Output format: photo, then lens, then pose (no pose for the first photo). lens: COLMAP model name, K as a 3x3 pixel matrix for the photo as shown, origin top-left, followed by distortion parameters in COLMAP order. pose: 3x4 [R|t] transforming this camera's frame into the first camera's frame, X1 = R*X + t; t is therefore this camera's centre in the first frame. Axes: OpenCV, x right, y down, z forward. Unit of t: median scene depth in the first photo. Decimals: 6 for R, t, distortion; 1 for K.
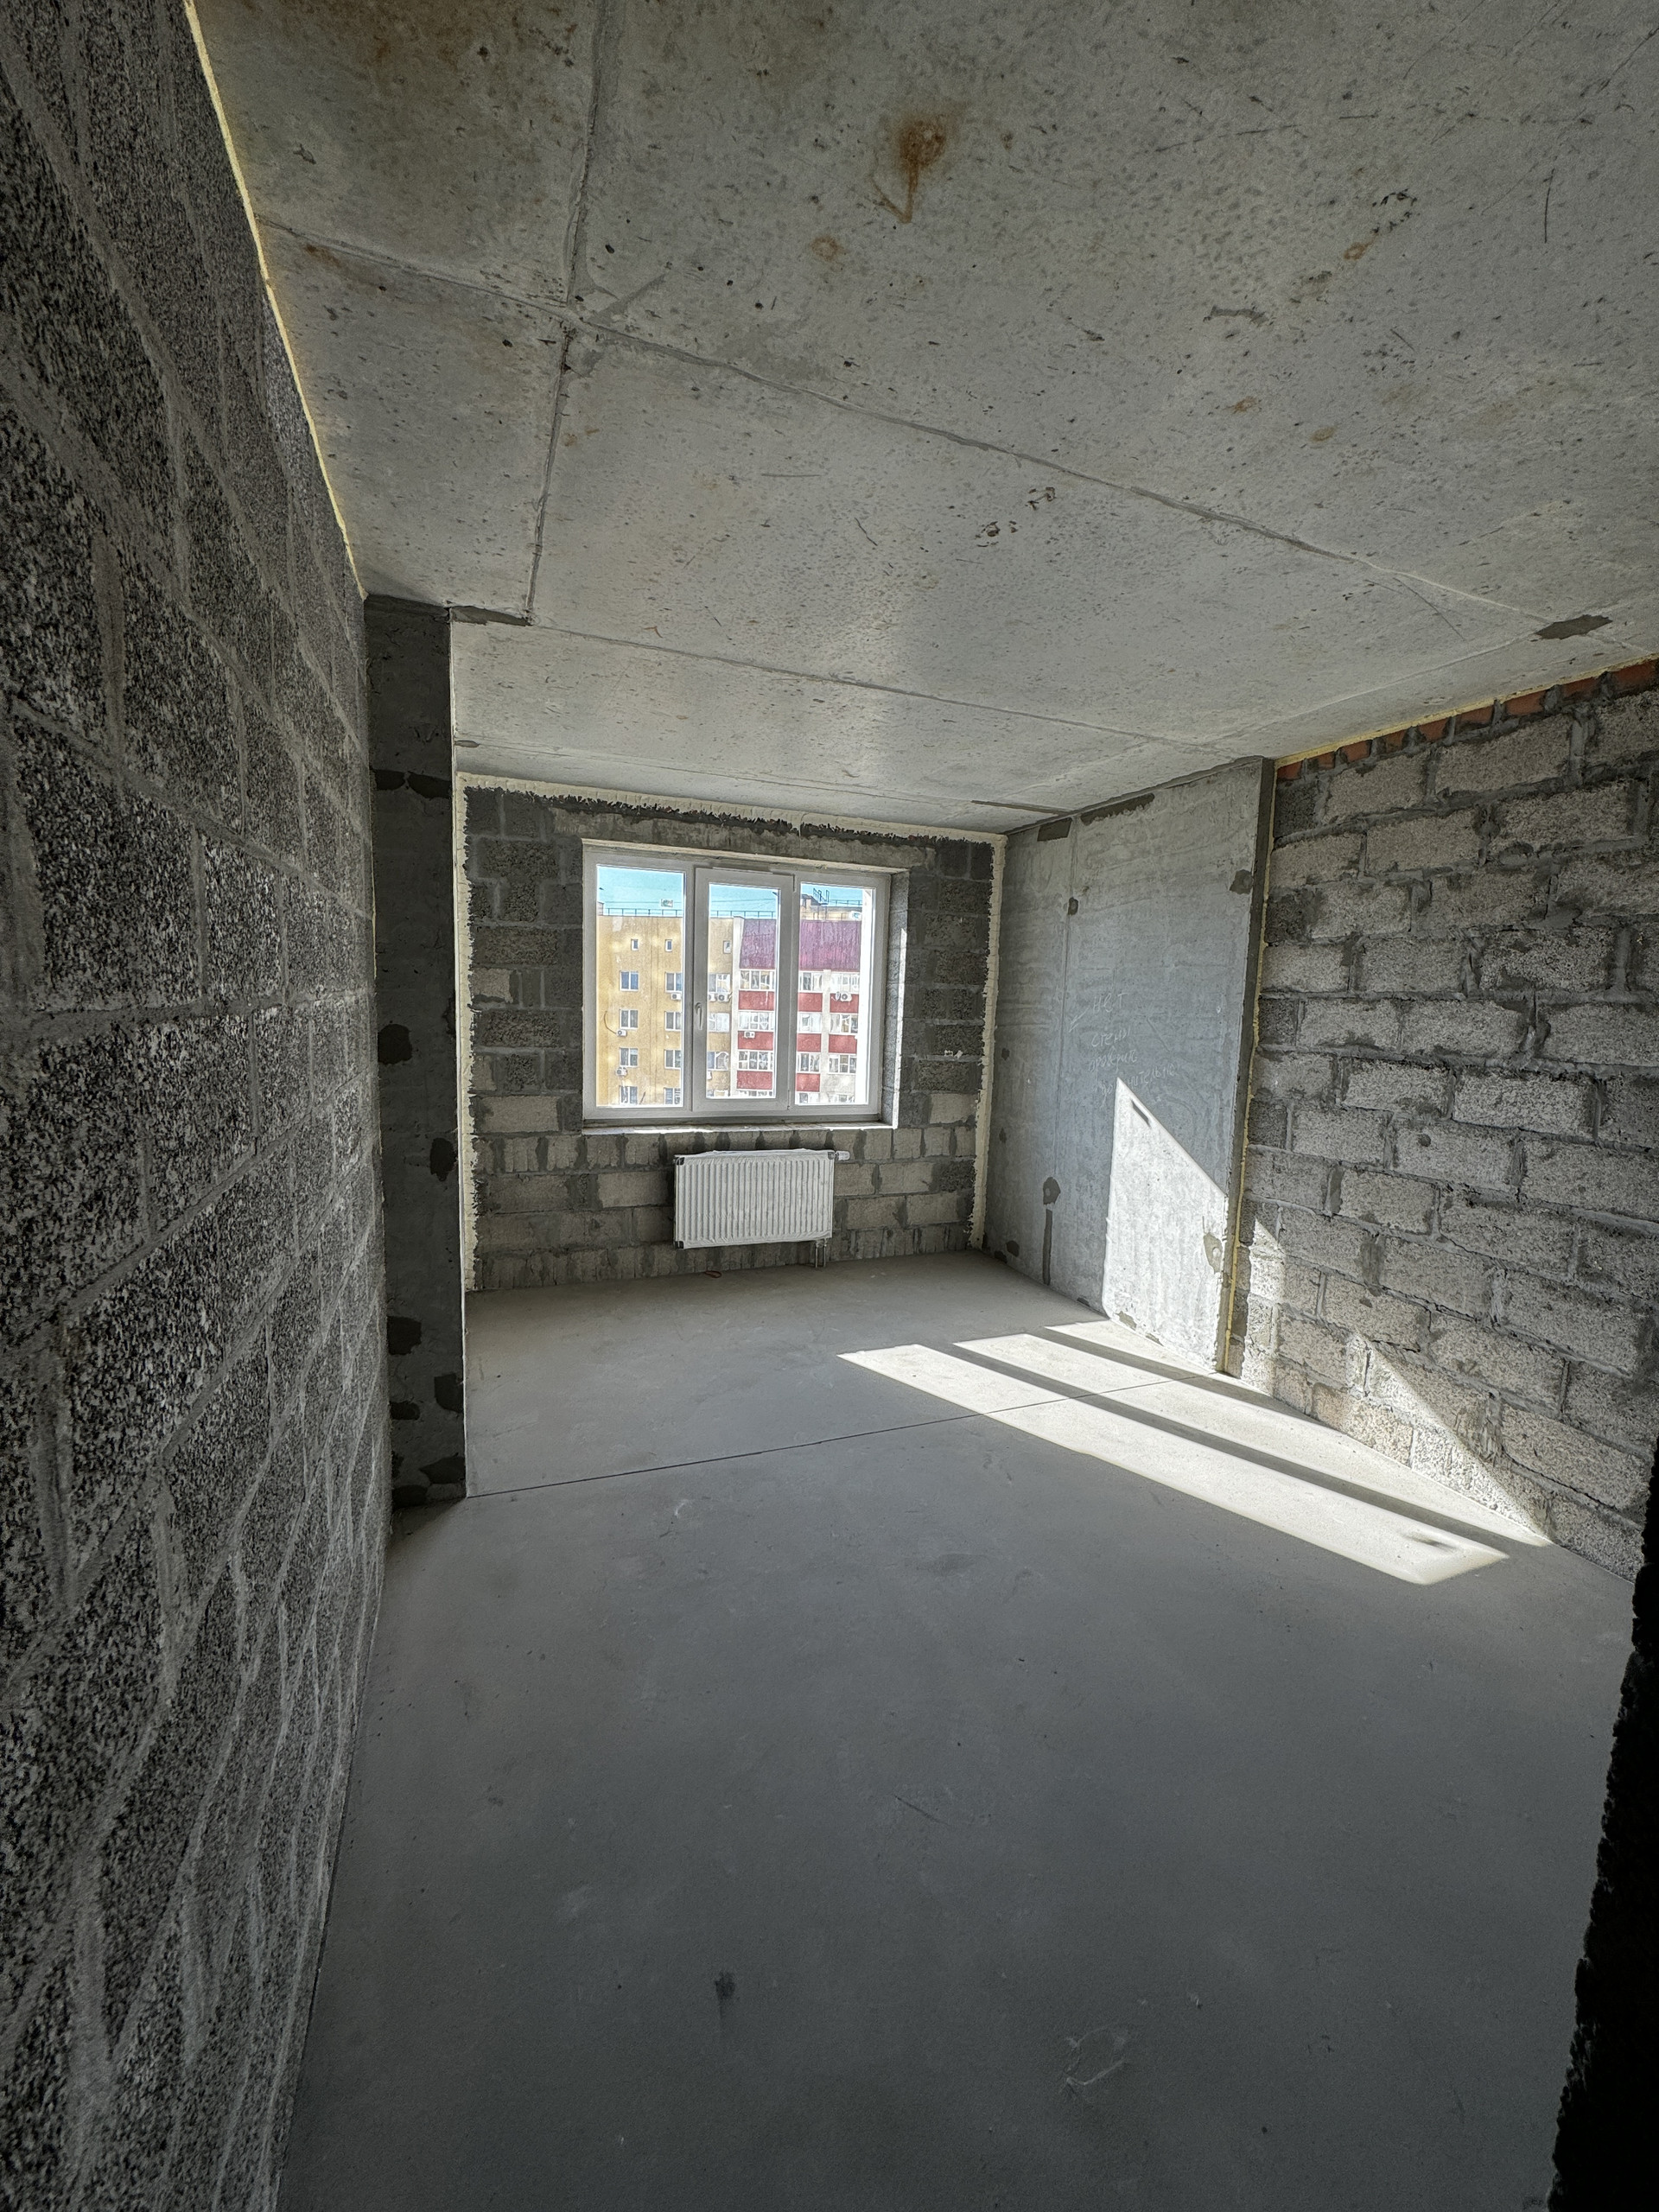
lens RADIAL K [[879.0, 0, 829.5], [0, 879.0, 1106.0], [0, 0, 1]] dist [-0.010276, -0.000173]
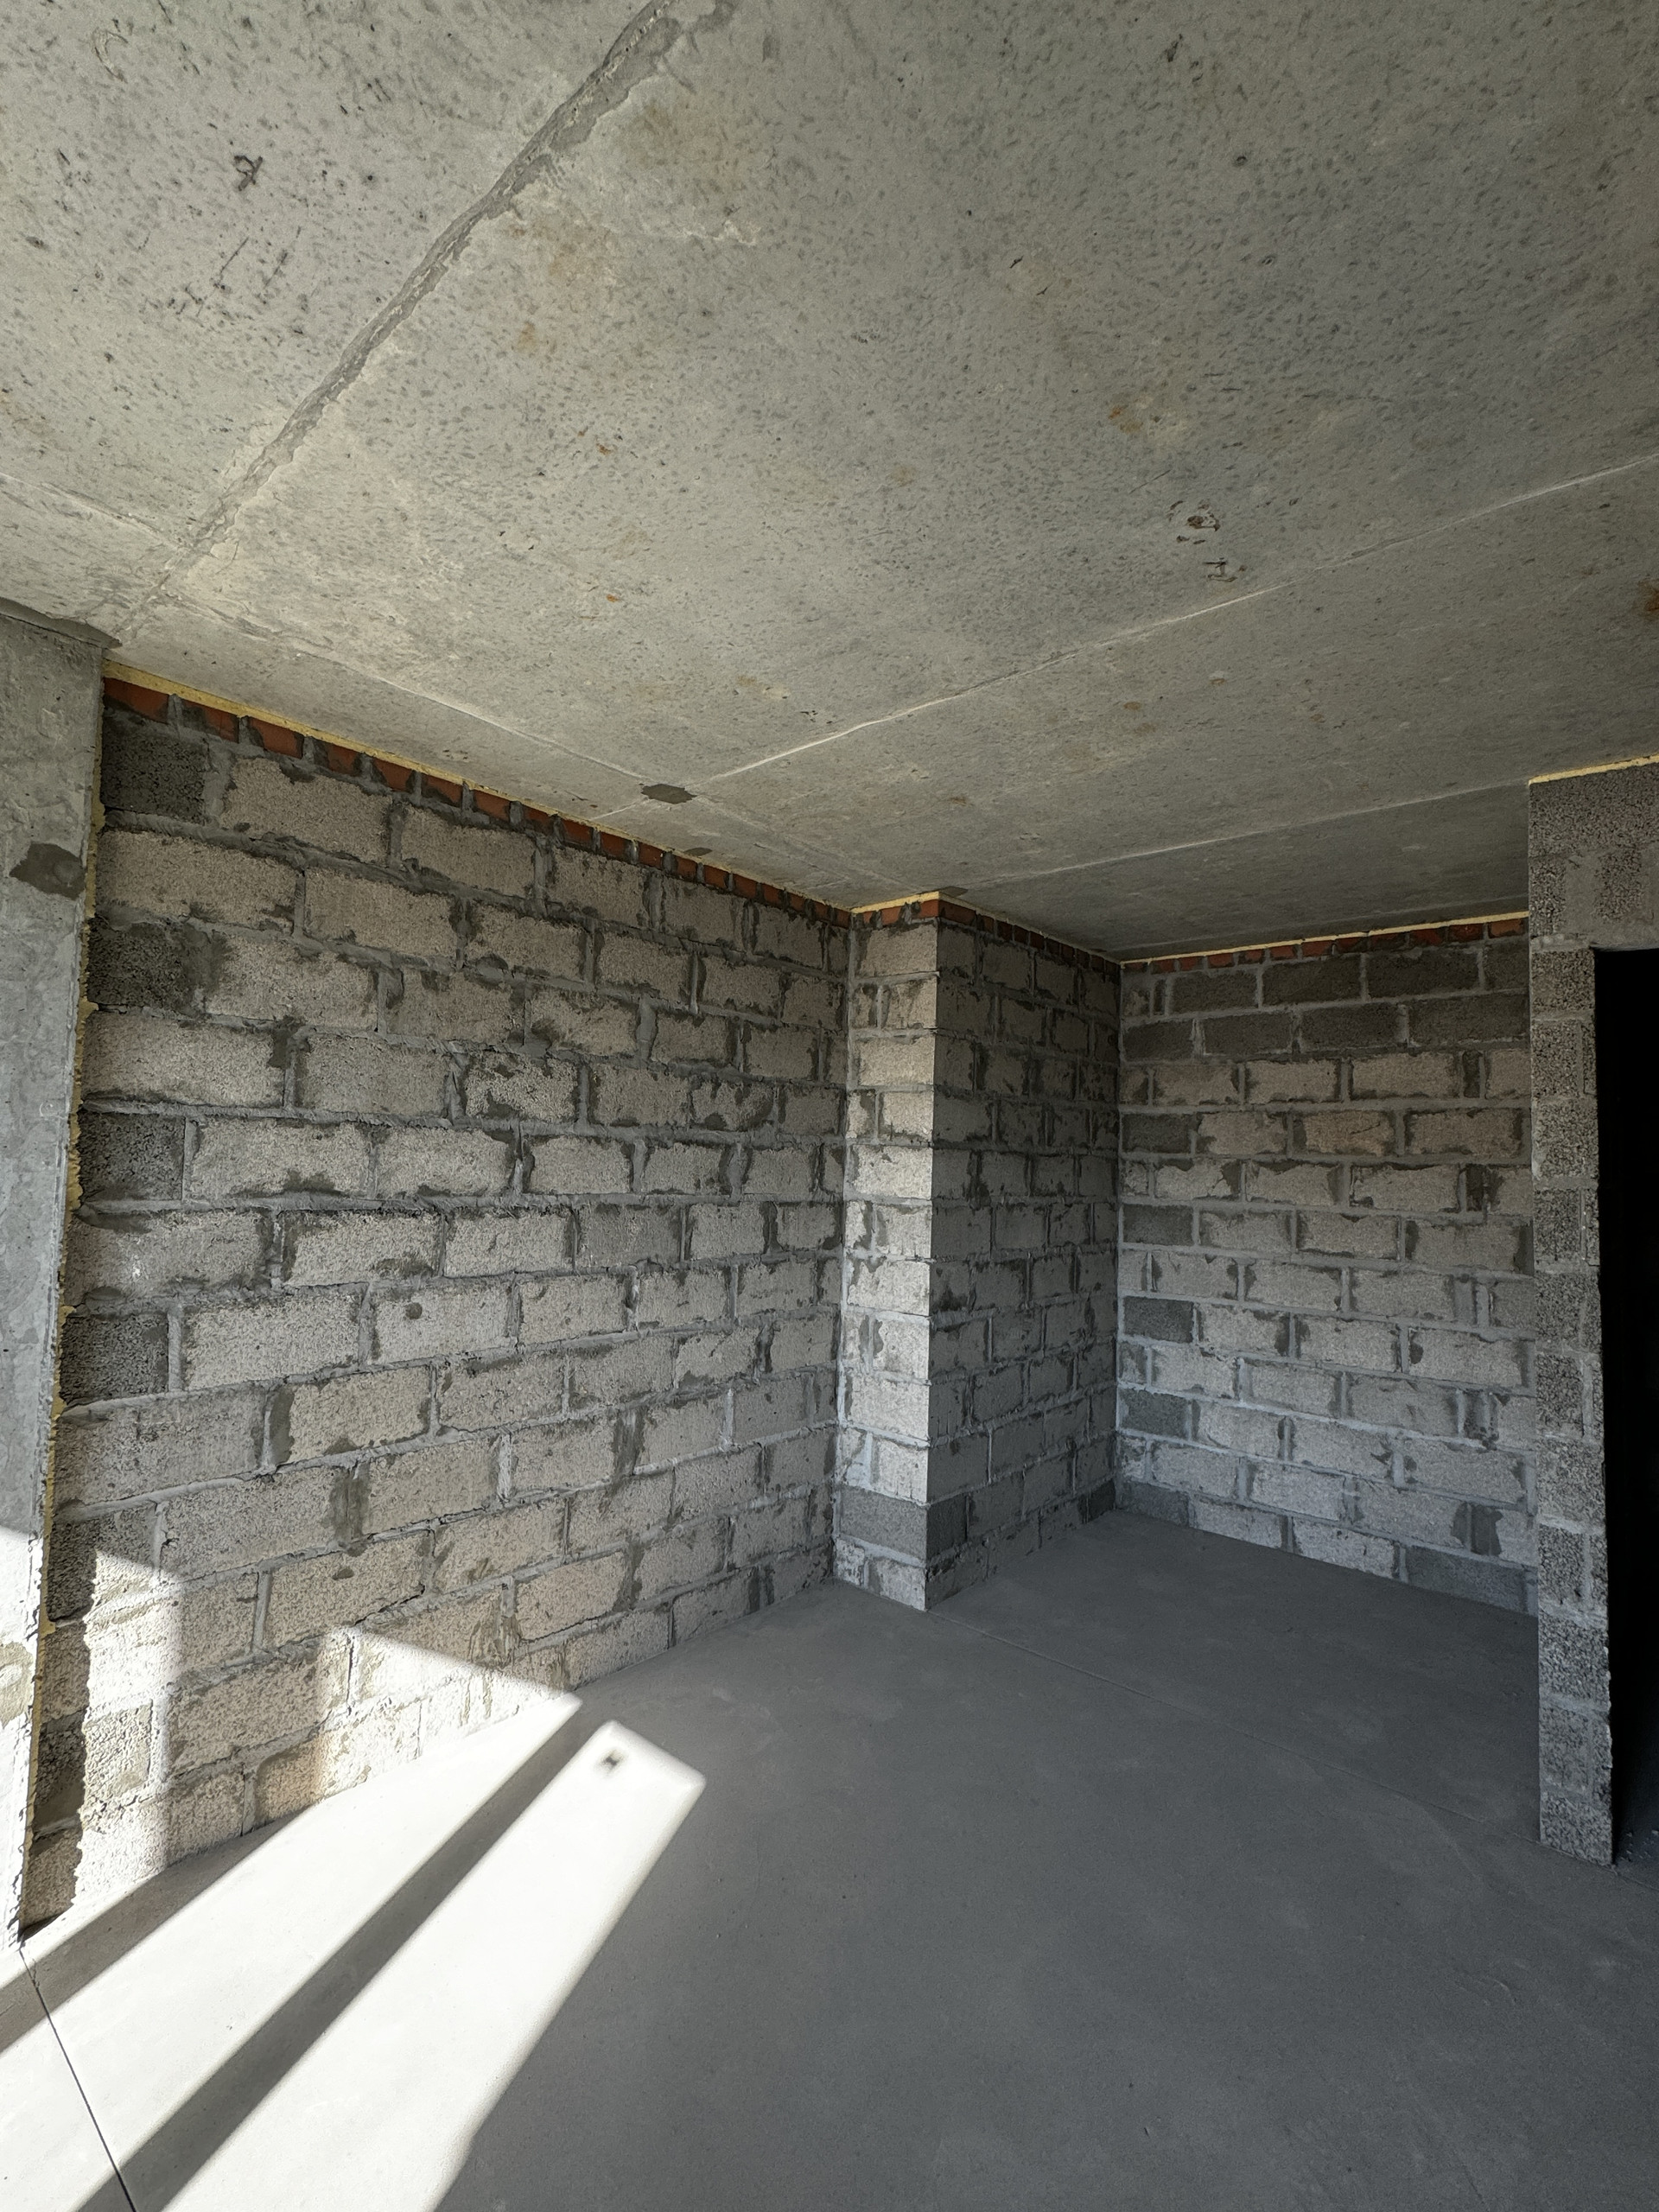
lens RADIAL K [[1019.7, 0, 829.5], [0, 1019.7, 1106.0], [0, 0, 1]] dist [-0.001145, 0.000151]
pose [[-0.463626, 0.009151, 0.885984, -0.269676], [0.064241, 0.997662, 0.023312, -0.135545], [-0.883699, 0.067724, -0.463130, 1.082153]]
